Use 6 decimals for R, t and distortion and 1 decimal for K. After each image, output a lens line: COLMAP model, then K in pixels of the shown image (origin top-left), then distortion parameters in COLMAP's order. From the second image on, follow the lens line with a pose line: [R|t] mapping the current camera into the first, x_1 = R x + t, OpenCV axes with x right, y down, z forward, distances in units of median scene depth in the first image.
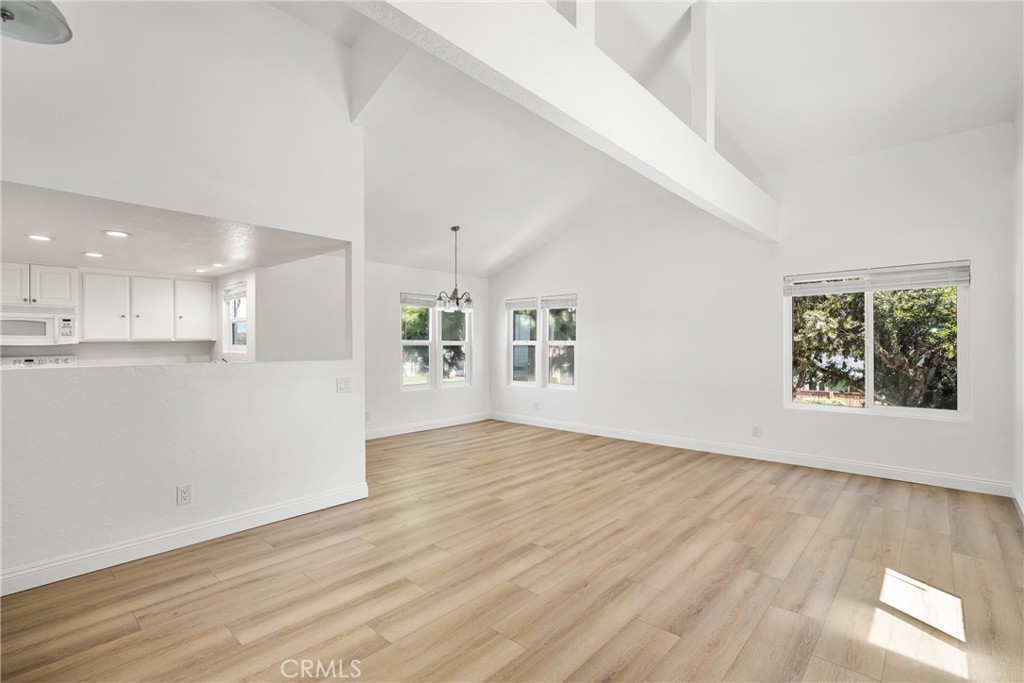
lens RADIAL K [[467.2, 0, 515.4], [0, 467.2, 341.7], [0, 0, 1]] dist [0.001717, -0.001100]
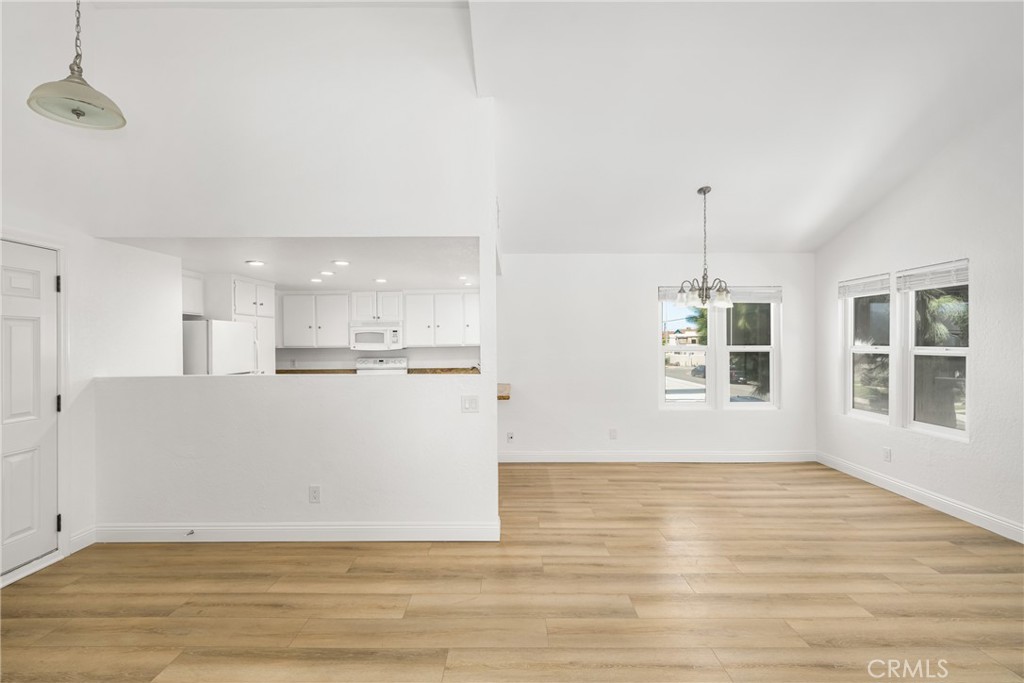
lens RADIAL K [[467.2, 0, 513.3], [0, 467.2, 340.3], [0, 0, 1]] dist [0.001717, -0.001100]
pose [[0.665144, -0.004408, -0.746702, 0.278024], [0.006347, 0.999980, -0.000250, -0.020331], [0.746688, -0.004573, 0.665159, 0.407476]]
